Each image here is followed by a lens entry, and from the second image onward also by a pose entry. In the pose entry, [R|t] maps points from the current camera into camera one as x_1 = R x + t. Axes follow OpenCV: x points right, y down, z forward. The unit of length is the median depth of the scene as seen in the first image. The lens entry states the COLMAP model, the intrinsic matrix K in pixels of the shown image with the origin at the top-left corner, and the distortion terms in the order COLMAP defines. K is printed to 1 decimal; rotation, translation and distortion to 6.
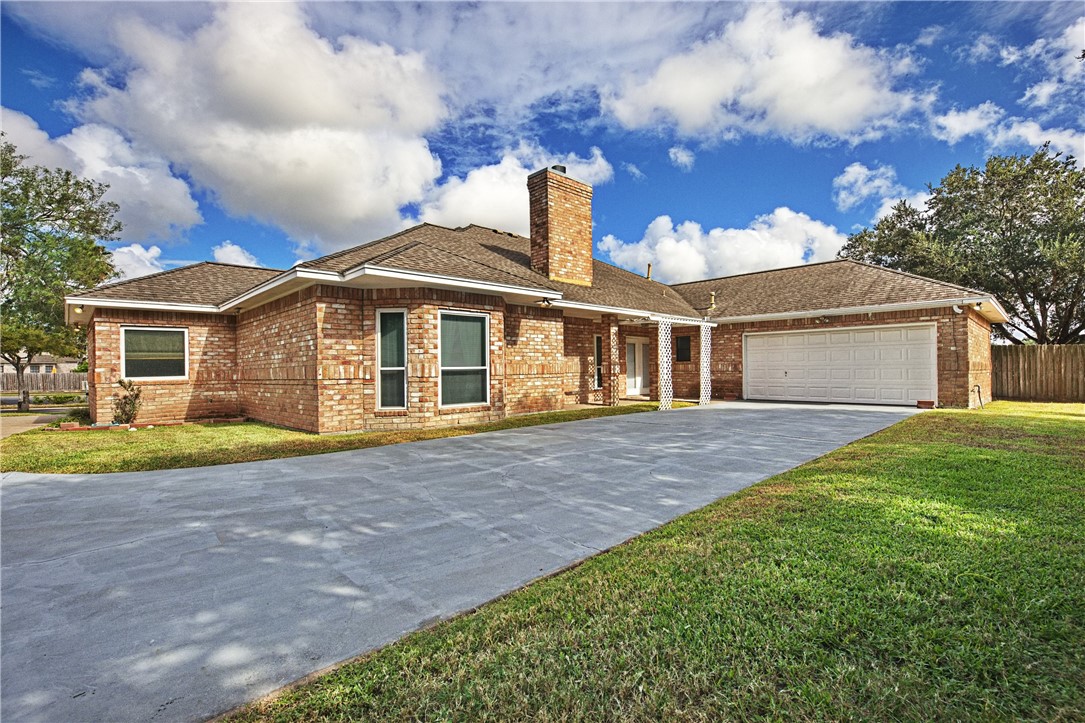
lens RADIAL K [[492.1, 0, 541.2], [0, 492.1, 364.0], [0, 0, 1]] dist [0.015979, 0.000118]
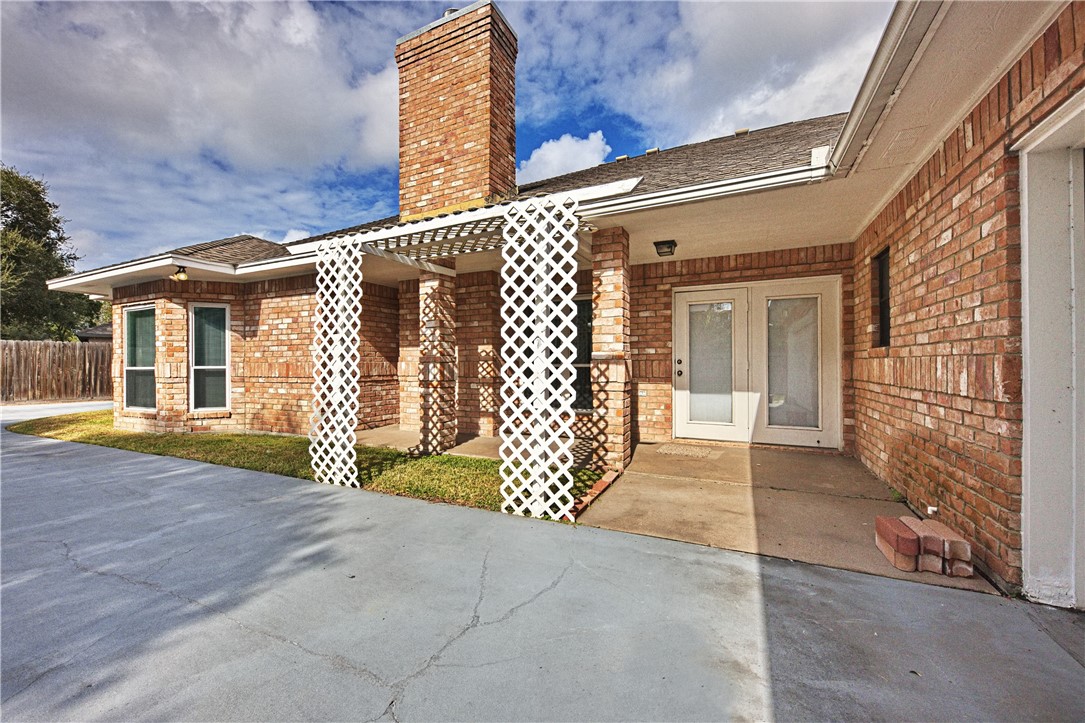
lens RADIAL K [[421.1, 0, 540.4], [0, 421.1, 362.8], [0, 0, 1]] dist [0.001329, 0.000066]
pose [[0.353252, 0.003481, -0.935522, 0.663754], [0.009362, 0.999930, 0.007256, -0.000286], [0.935481, -0.011322, 0.353195, 1.138963]]
